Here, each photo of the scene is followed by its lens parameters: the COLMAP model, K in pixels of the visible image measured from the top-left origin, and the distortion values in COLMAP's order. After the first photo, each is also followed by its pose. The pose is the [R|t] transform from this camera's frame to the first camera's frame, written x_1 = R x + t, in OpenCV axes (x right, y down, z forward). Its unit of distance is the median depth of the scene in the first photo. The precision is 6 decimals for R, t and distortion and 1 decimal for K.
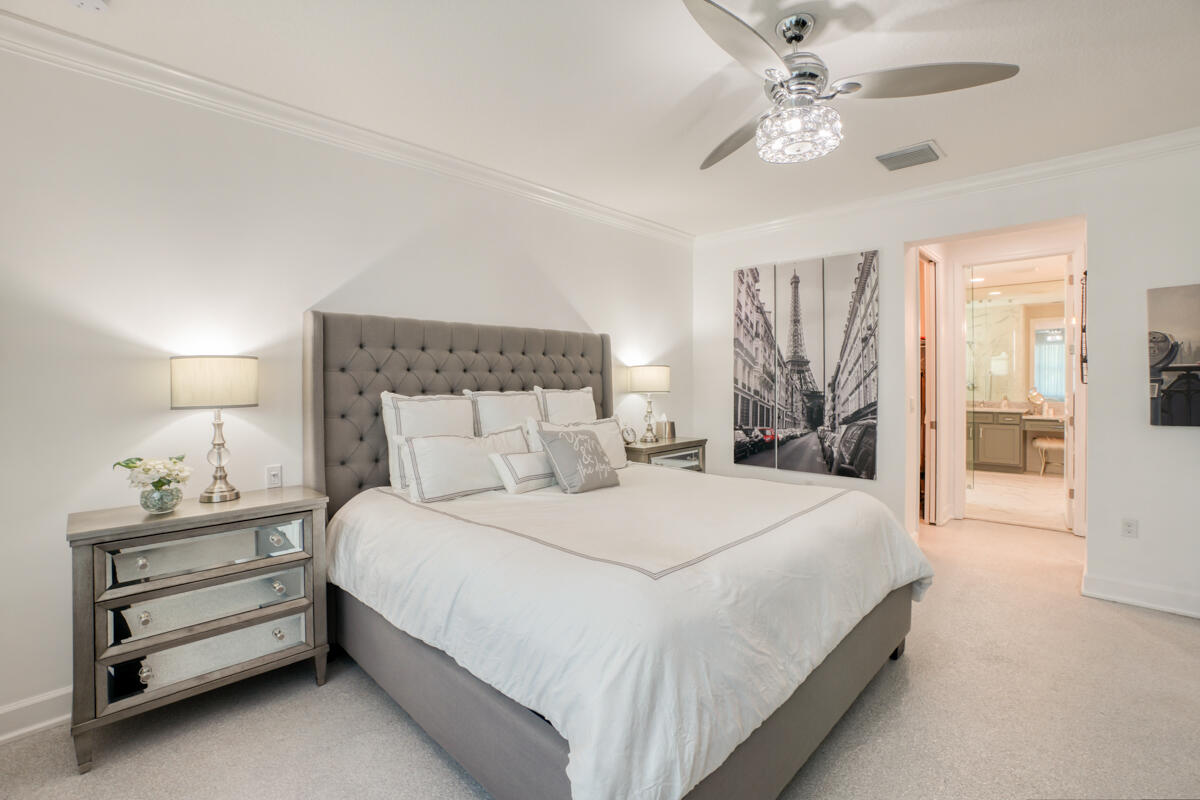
lens RADIAL K [[540.4, 0, 589.9], [0, 540.4, 381.9], [0, 0, 1]] dist [-0.051874, 0.017372]
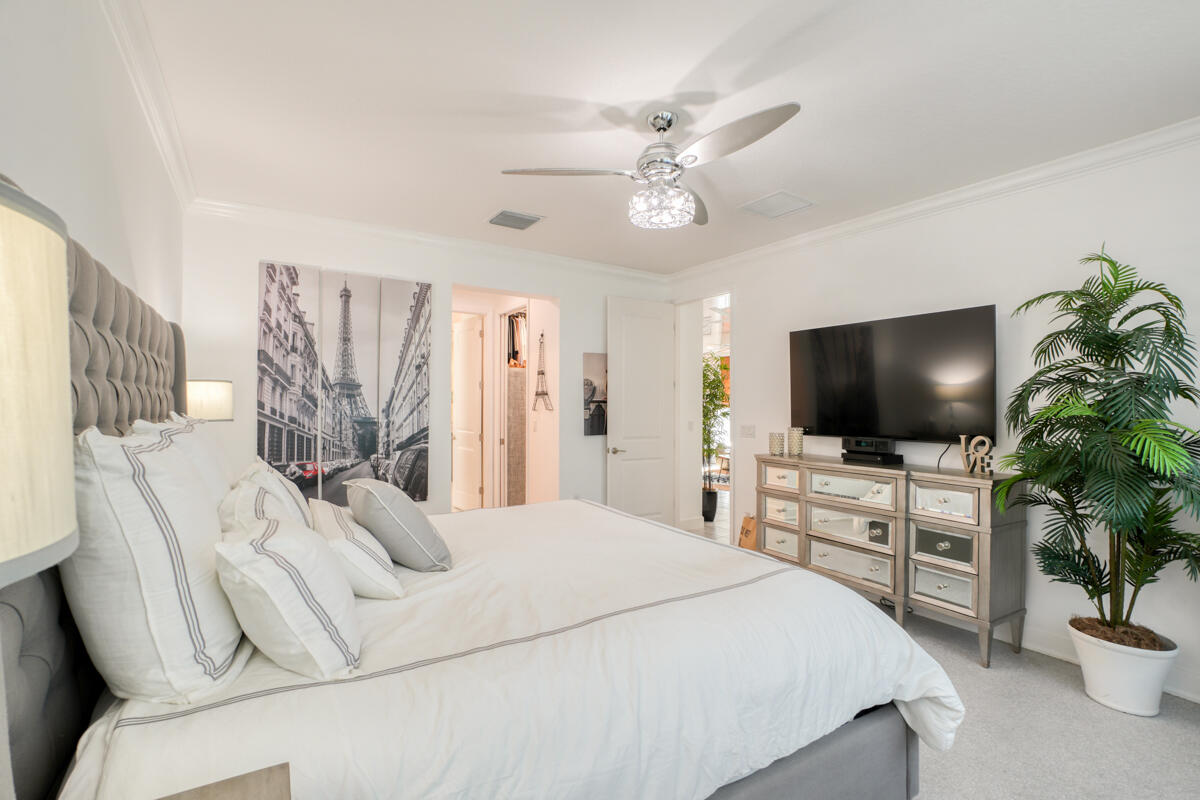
lens RADIAL K [[540.4, 0, 600.6], [0, 540.4, 406.2], [0, 0, 1]] dist [-0.051874, 0.017372]
pose [[0.245128, 0.007446, 0.969462, -0.389245], [-0.010139, 0.999936, -0.005116, -0.001351], [-0.969438, -0.008576, 0.245187, 0.380379]]
